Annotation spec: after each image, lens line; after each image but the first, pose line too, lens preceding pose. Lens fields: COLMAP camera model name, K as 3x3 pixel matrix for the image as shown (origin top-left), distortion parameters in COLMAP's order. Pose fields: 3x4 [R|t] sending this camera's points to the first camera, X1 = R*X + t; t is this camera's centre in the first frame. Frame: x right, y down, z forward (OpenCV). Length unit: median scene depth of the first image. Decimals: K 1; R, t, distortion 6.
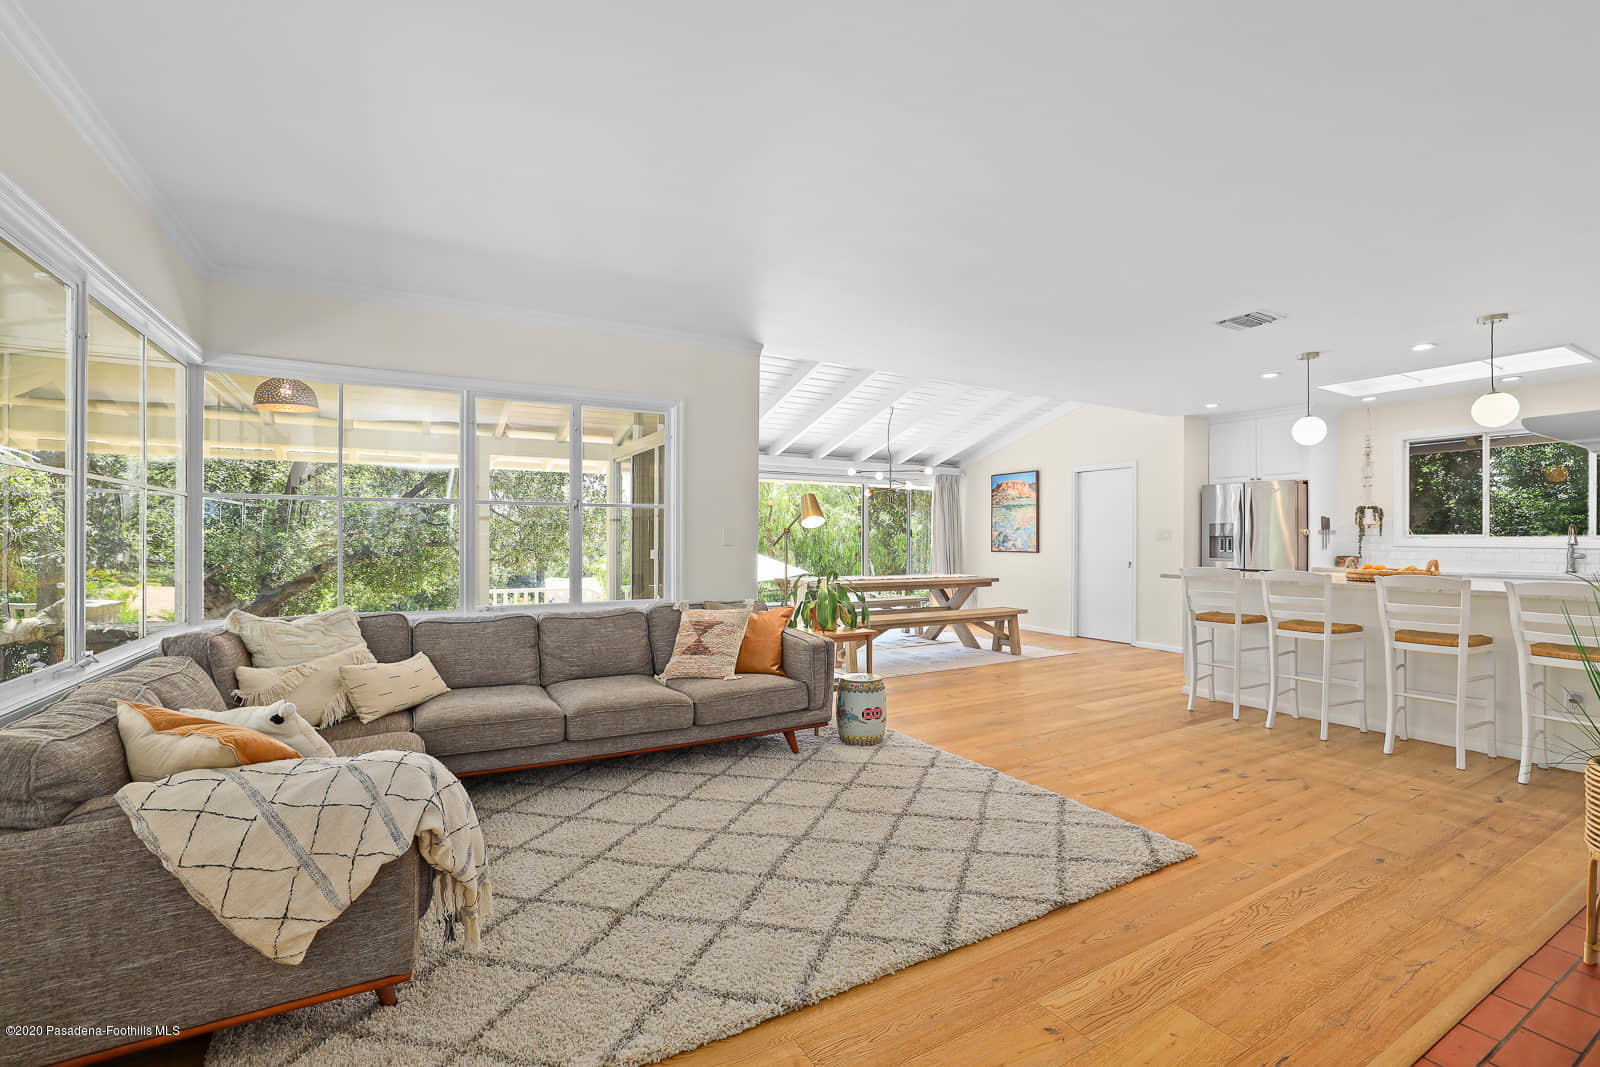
lens RADIAL K [[685.6, 0, 797.6], [0, 685.6, 542.5], [0, 0, 1]] dist [-0.028540, 0.001178]
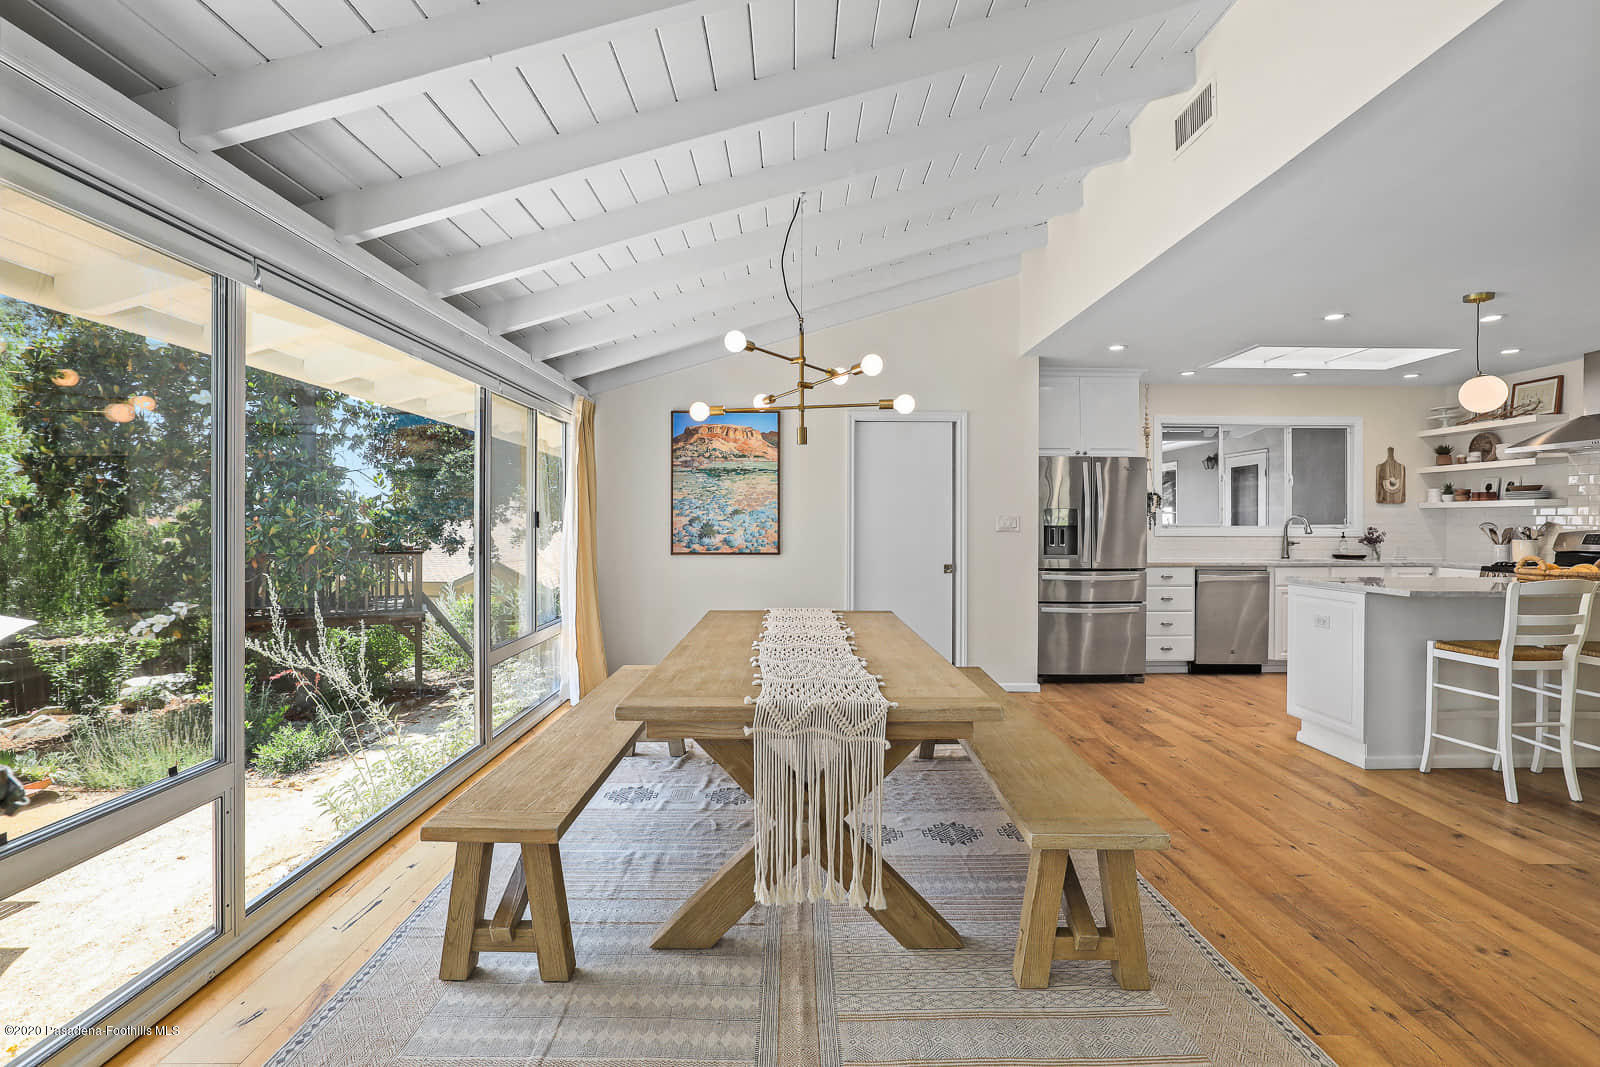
lens RADIAL K [[741.9, 0, 797.0], [0, 741.9, 525.4], [0, 0, 1]] dist [-0.021552, 0.001585]
pose [[0.499087, -0.010027, 0.866494, -0.203800], [0.003998, 0.999949, 0.009268, -0.017053], [-0.866543, -0.001162, 0.499101, 0.762142]]
